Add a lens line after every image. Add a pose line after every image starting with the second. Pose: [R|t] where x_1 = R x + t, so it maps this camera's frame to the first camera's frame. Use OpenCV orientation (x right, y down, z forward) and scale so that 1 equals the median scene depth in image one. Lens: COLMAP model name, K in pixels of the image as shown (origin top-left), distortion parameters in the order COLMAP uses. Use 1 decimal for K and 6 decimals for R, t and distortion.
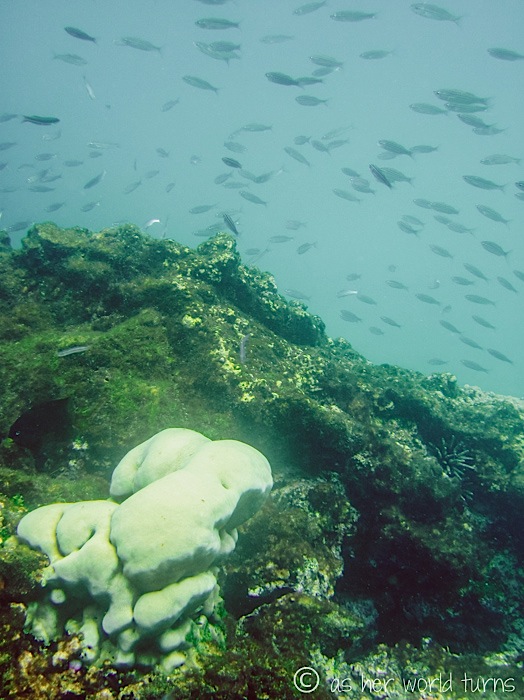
lens RADIAL K [[1293.6, 0, 262.0], [0, 1293.6, 350.0], [0, 0, 1]] dist [0.058663, 0.086698]
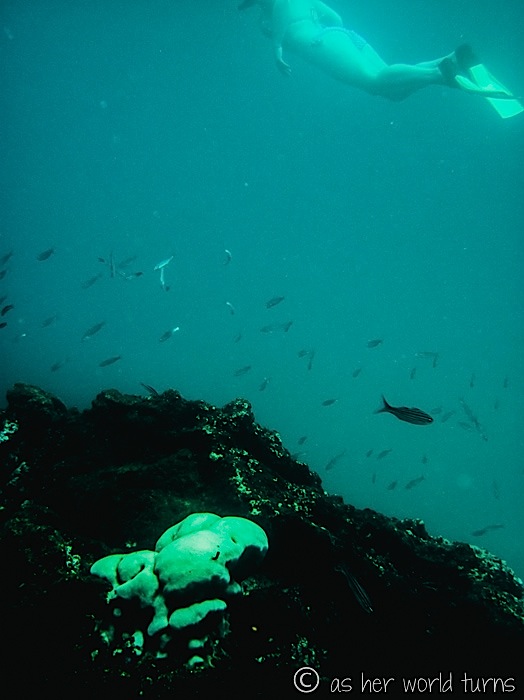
lens RADIAL K [[1293.6, 0, 262.0], [0, 1293.6, 350.0], [0, 0, 1]] dist [0.058663, 0.086698]
pose [[0.999521, 0.010658, -0.029041, 0.032602], [-0.016276, 0.979514, -0.200717, 0.142118], [0.026307, 0.201094, 0.979219, -0.354635]]
